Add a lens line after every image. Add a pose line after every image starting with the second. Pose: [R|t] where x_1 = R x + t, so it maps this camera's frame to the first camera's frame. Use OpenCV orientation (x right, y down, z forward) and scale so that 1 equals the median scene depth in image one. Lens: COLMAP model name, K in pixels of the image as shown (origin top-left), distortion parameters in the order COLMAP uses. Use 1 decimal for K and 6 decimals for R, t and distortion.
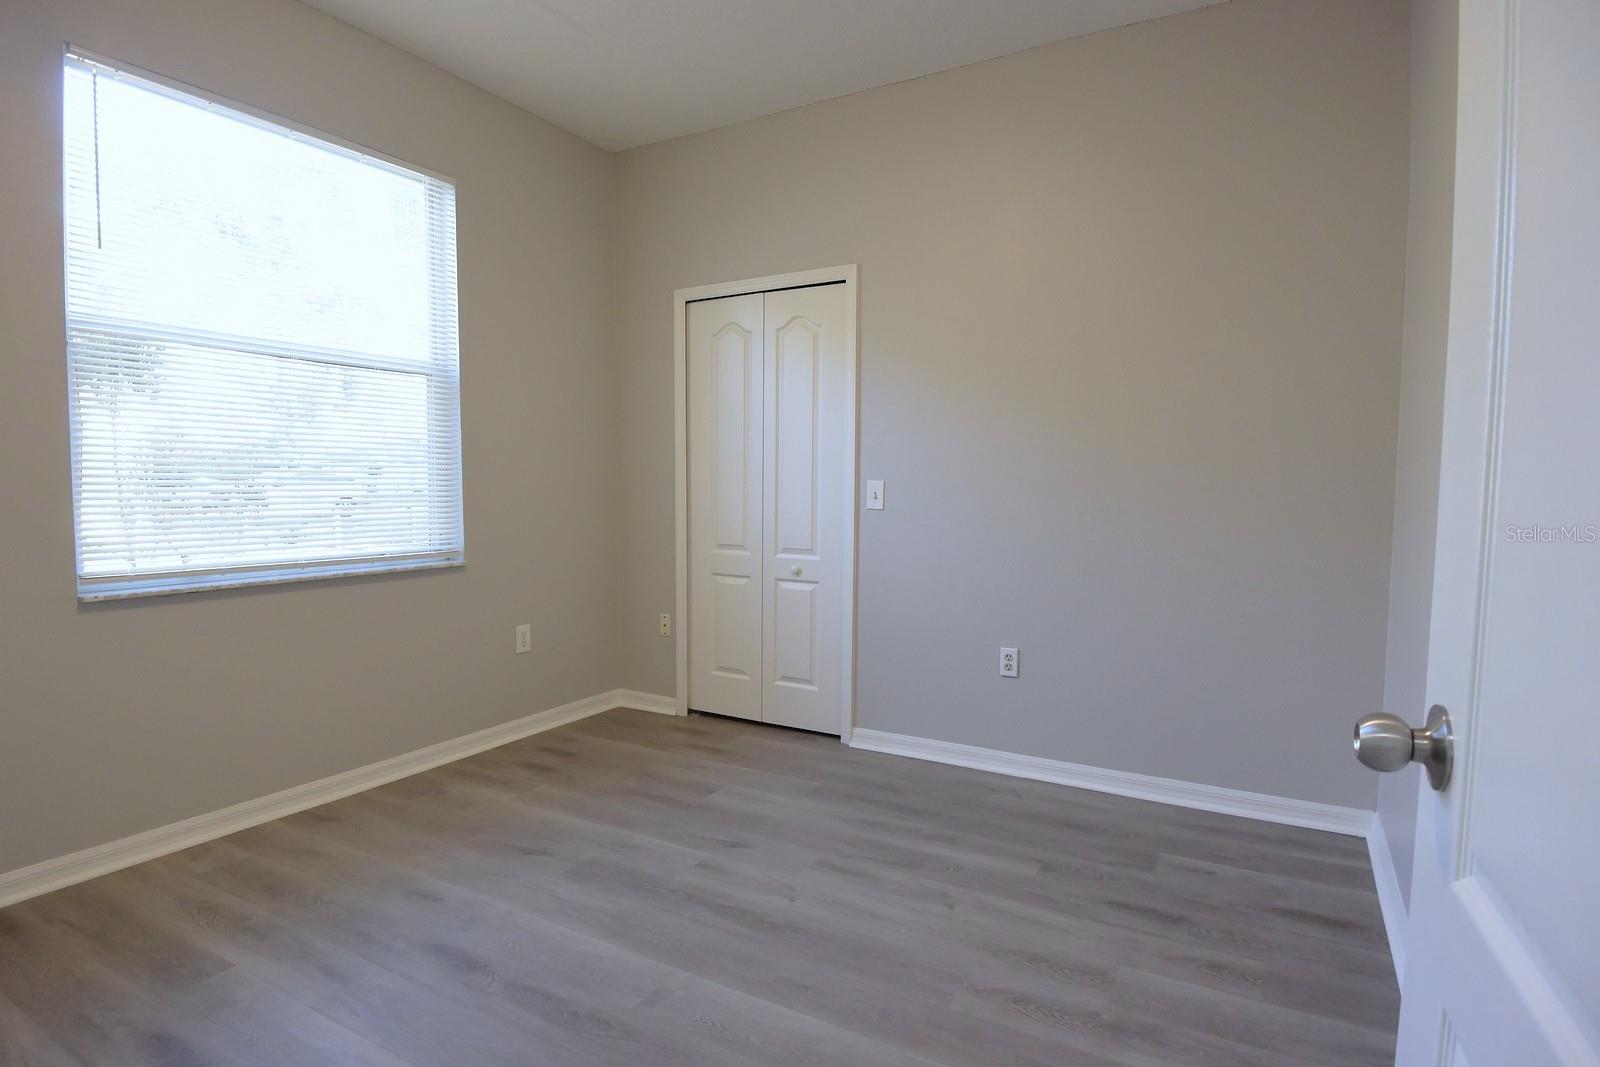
lens RADIAL K [[838.8, 0, 800.1], [0, 838.8, 538.0], [0, 0, 1]] dist [-0.003336, -0.022156]
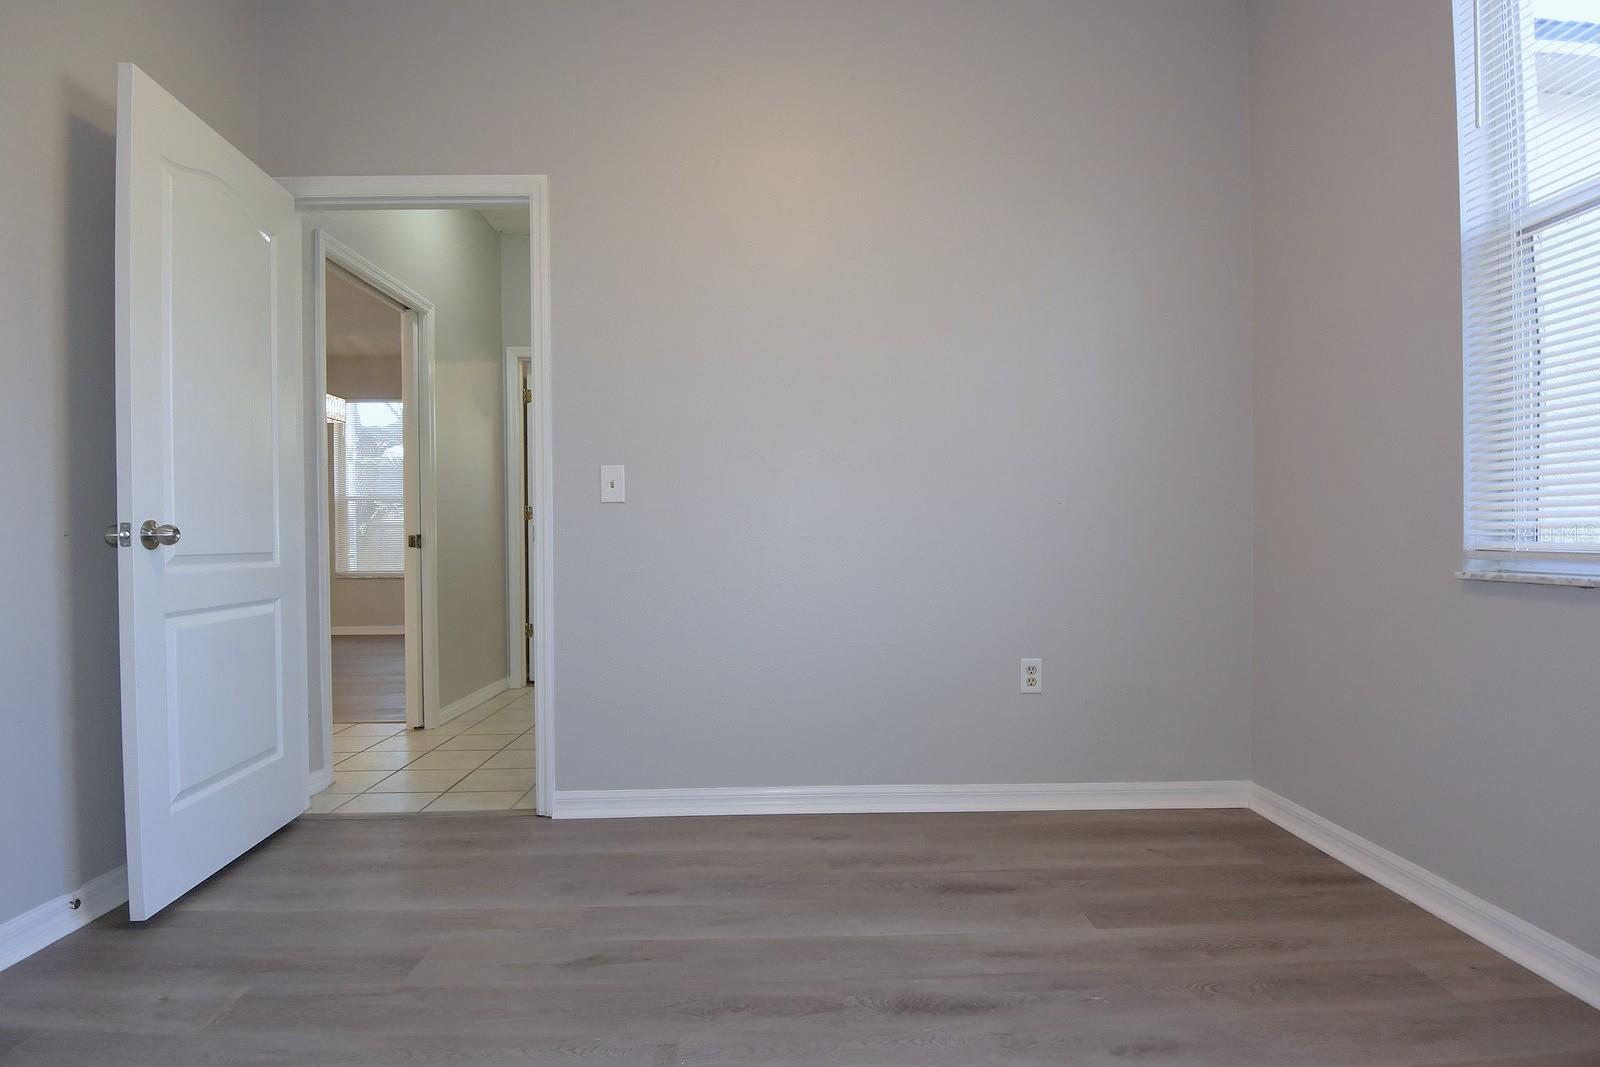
lens RADIAL K [[838.8, 0, 800.2], [0, 838.8, 535.7], [0, 0, 1]] dist [-0.003336, -0.022156]
pose [[-0.853504, 0.007090, -0.521037, 0.103653], [-0.029697, 0.997621, 0.062220, 0.004926], [0.520239, 0.068578, -0.851263, 1.369540]]
